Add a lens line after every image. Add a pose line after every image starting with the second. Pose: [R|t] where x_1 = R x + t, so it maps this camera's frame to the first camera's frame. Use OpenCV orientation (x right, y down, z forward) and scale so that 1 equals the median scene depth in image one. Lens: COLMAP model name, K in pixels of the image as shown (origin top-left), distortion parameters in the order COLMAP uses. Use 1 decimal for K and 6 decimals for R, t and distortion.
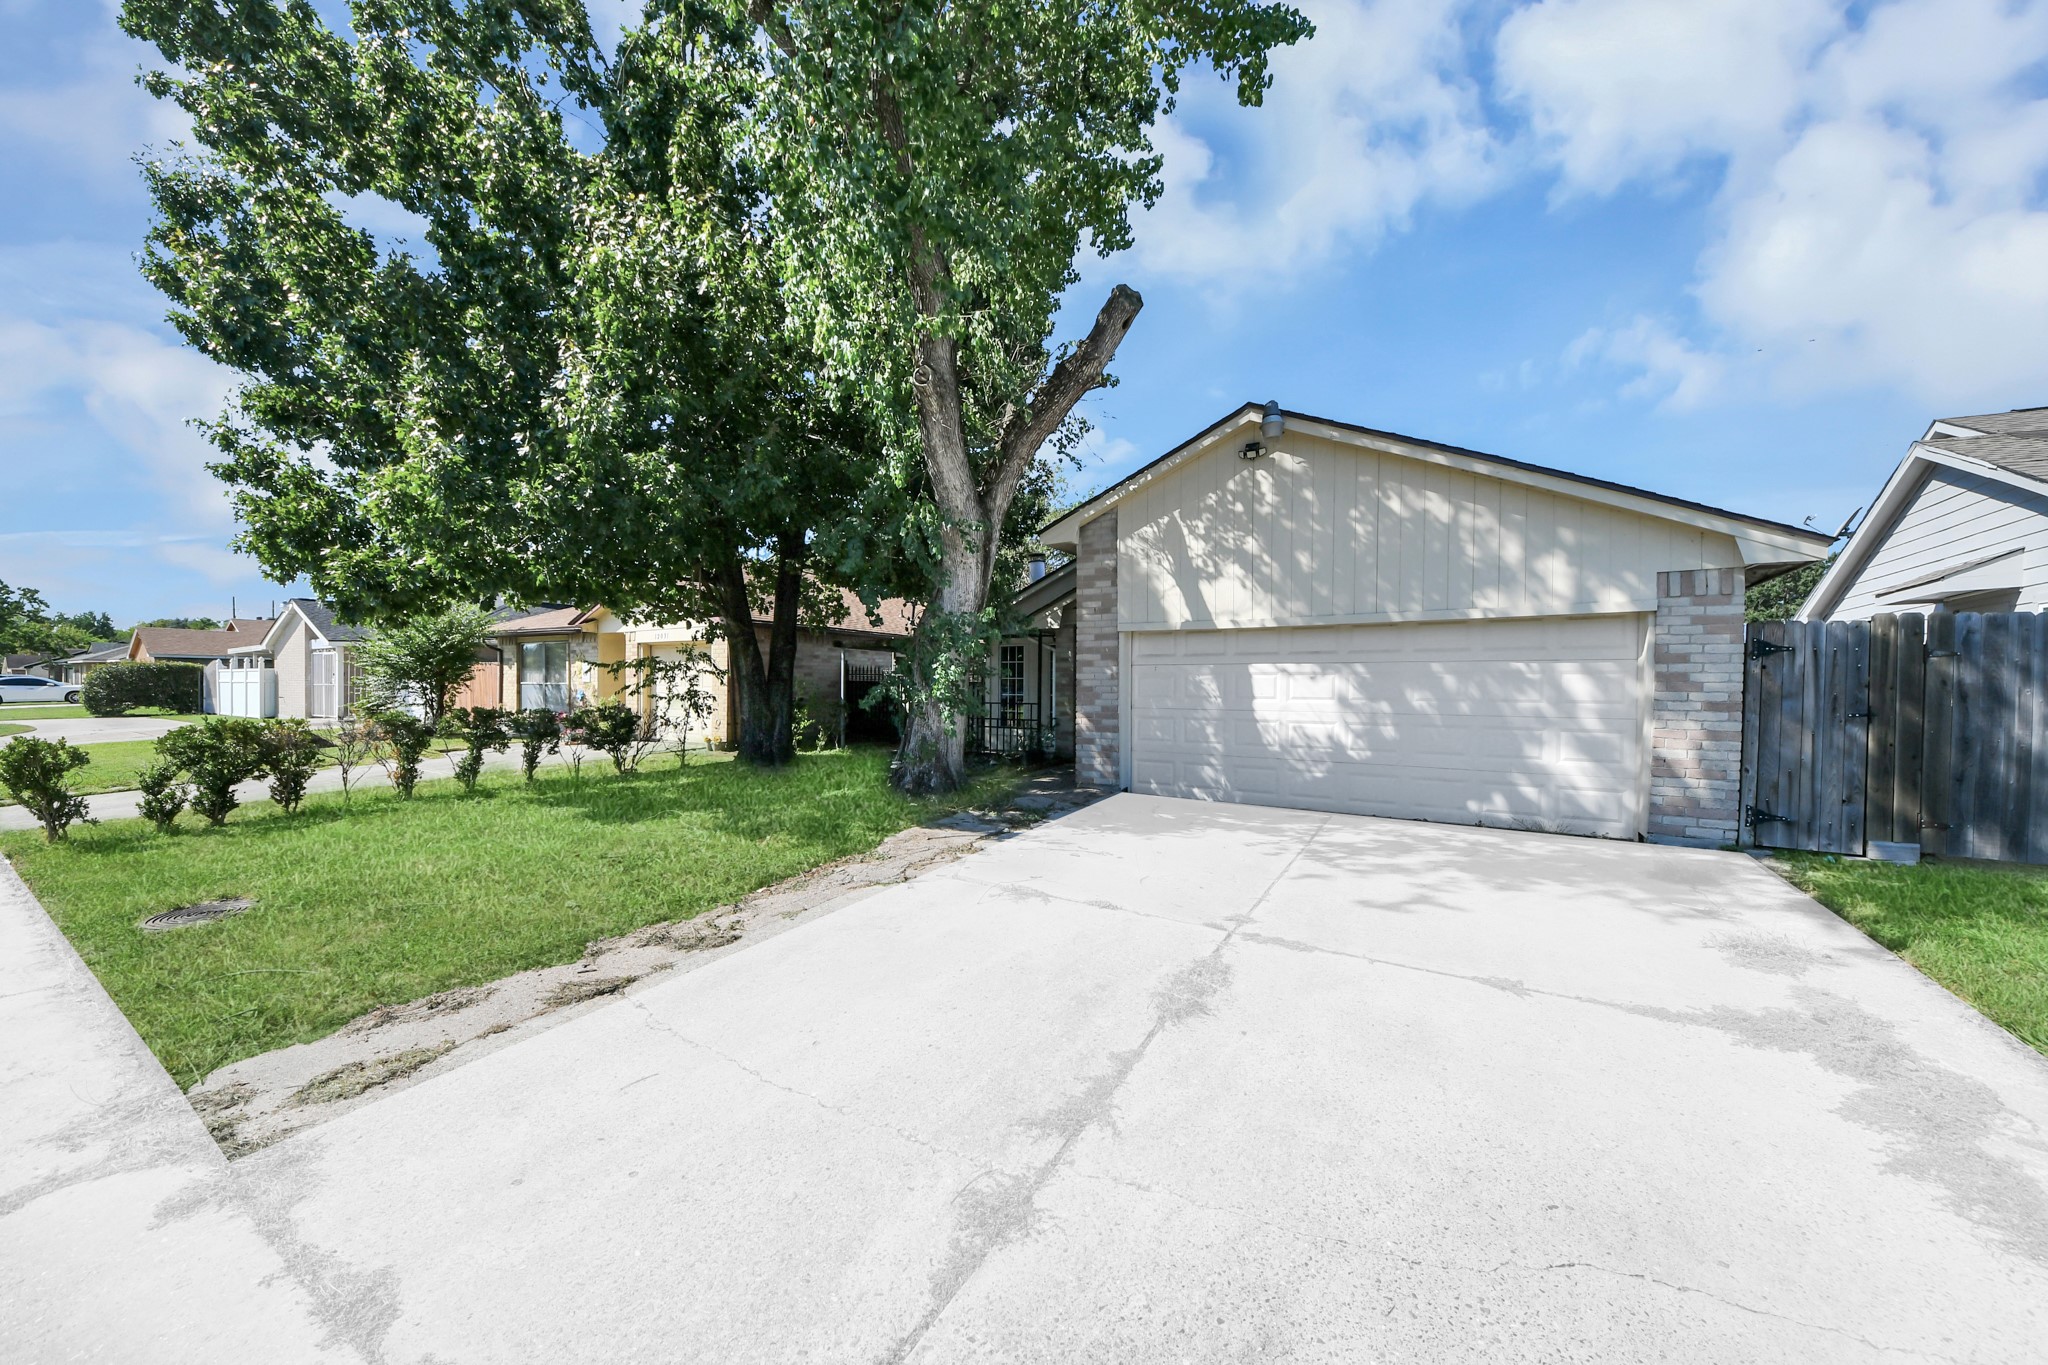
lens RADIAL K [[747.1, 0, 1057.2], [0, 747.1, 694.1], [0, 0, 1]] dist [0.009391, -0.000486]
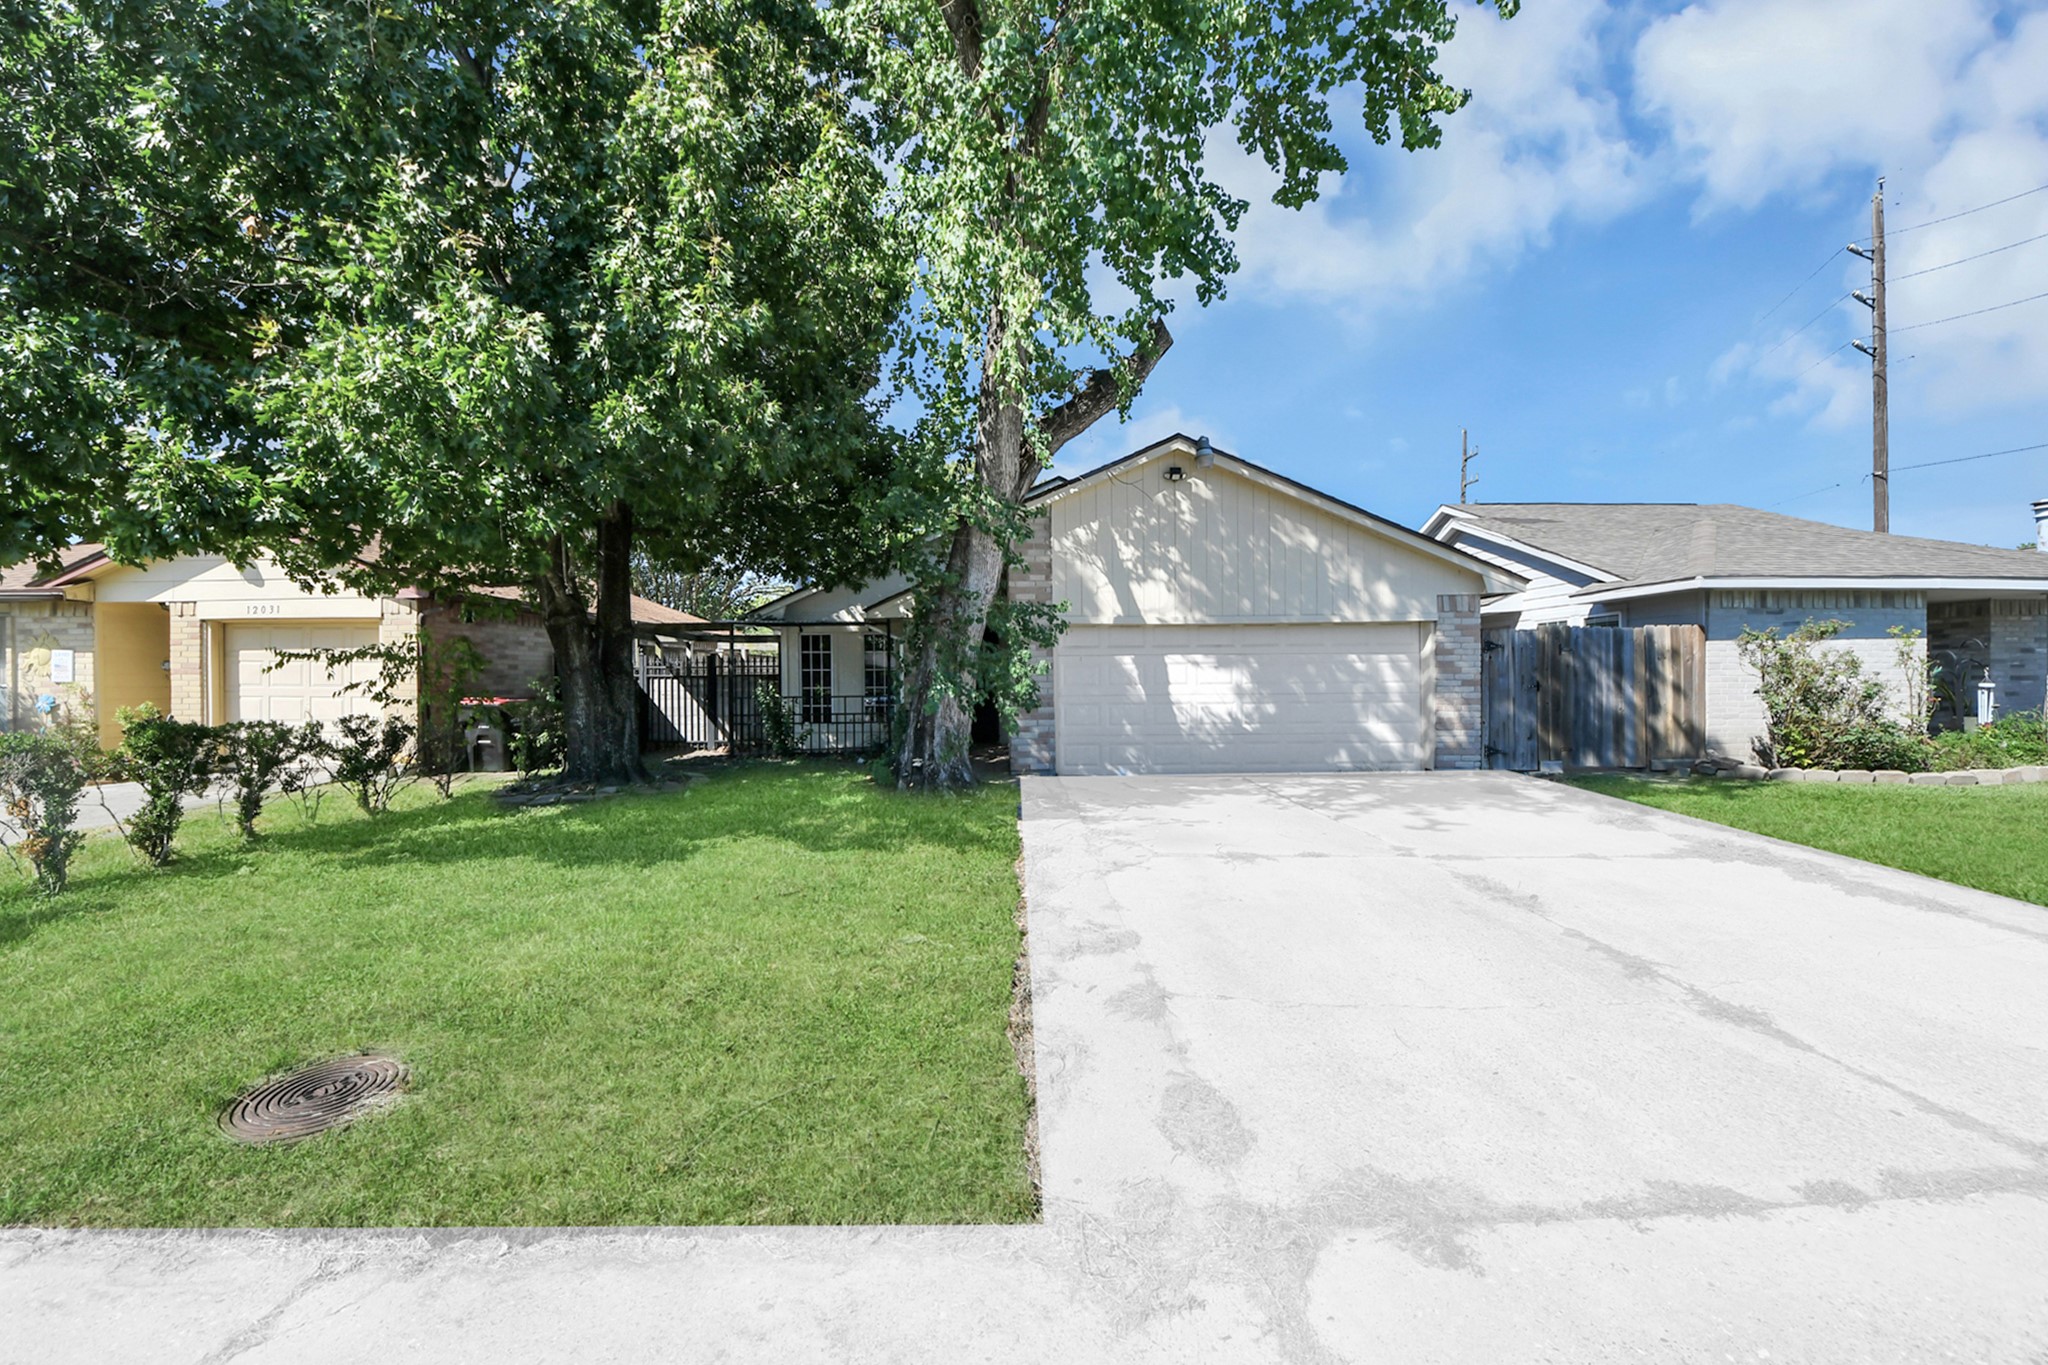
lens RADIAL K [[747.1, 0, 1055.0], [0, 747.1, 667.6], [0, 0, 1]] dist [0.009391, -0.000486]
pose [[0.845862, -0.006765, 0.533360, -0.548242], [0.018975, 0.999668, -0.017413, -0.003853], [-0.533065, 0.024849, 0.845709, 0.113576]]
